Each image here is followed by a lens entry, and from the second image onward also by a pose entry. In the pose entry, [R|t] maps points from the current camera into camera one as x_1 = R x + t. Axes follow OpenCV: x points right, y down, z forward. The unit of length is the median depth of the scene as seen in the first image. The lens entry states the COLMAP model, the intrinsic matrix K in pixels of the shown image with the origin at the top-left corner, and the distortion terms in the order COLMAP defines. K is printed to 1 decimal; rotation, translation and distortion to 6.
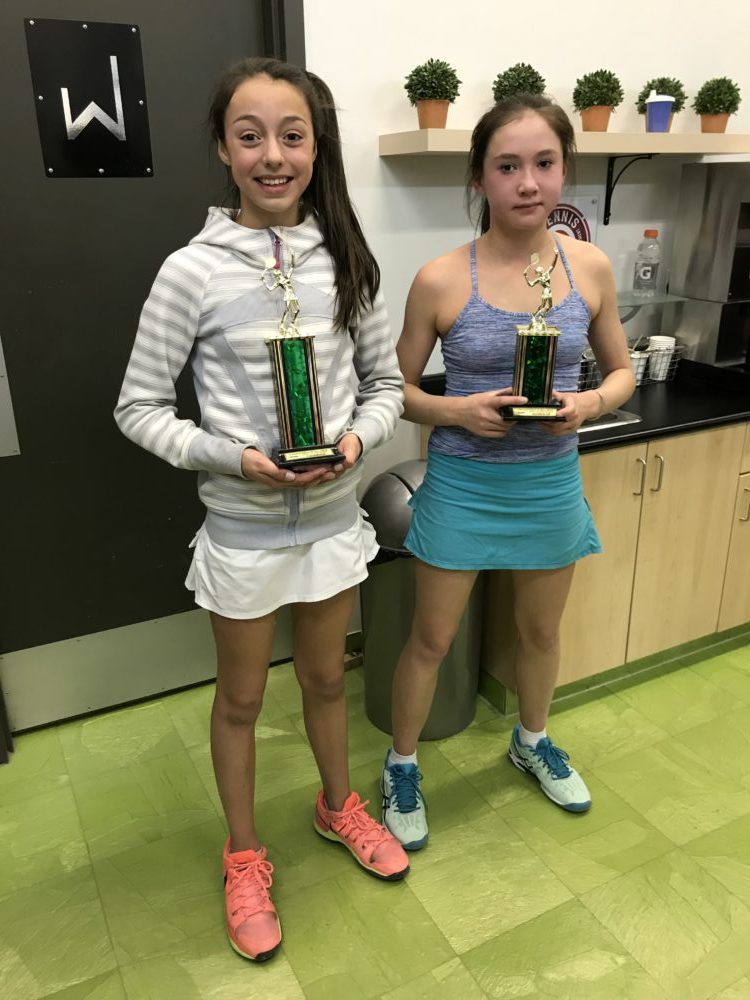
lens RADIAL K [[814.7, 0, 375.0], [0, 814.7, 500.0], [0, 0, 1]] dist [0.003363, 0.004834]
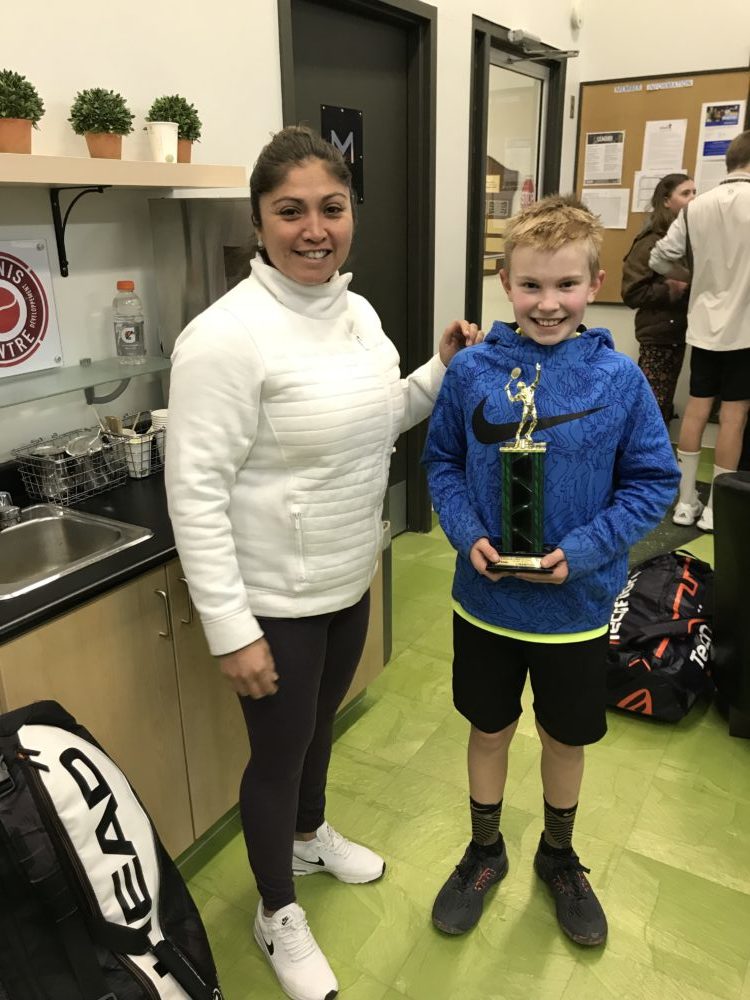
lens RADIAL K [[814.7, 0, 375.0], [0, 814.7, 500.0], [0, 0, 1]] dist [0.003363, 0.004834]
pose [[0.853473, -0.171438, 0.492130, 0.120541], [0.185133, 0.982485, 0.021191, -0.094990], [-0.487143, 0.073024, 0.870264, 0.211237]]
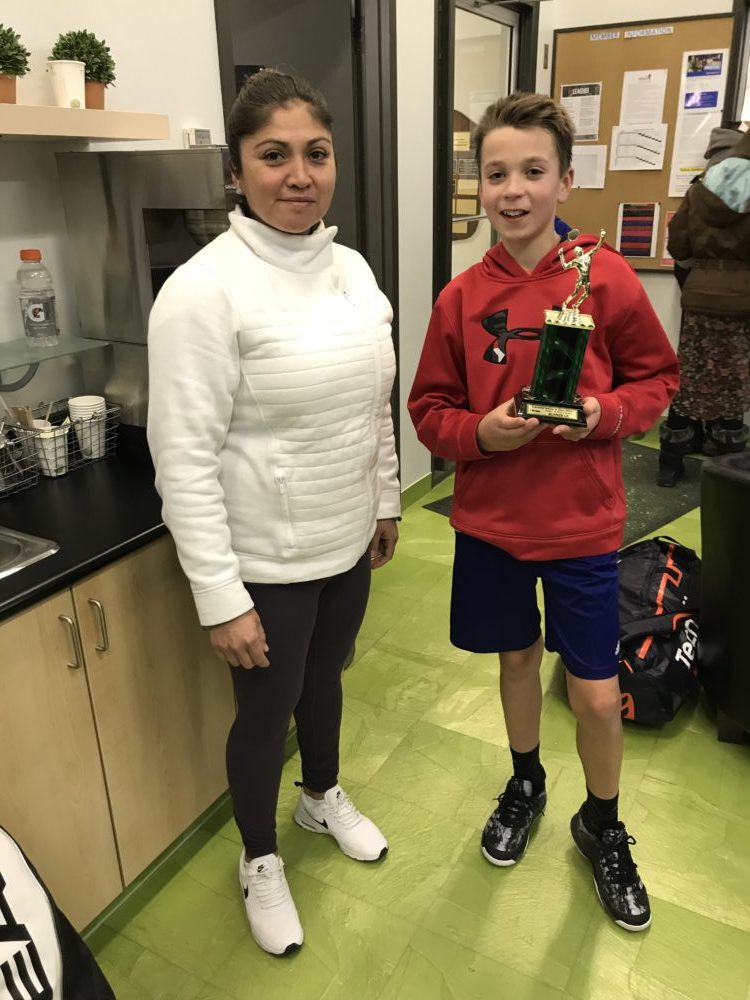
lens RADIAL K [[814.7, 0, 375.0], [0, 814.7, 500.0], [0, 0, 1]] dist [0.003363, 0.004834]
pose [[0.838059, -0.204974, 0.505611, 0.192110], [0.200270, 0.977623, 0.064376, -0.112314], [-0.507492, 0.047308, 0.860357, 0.275622]]
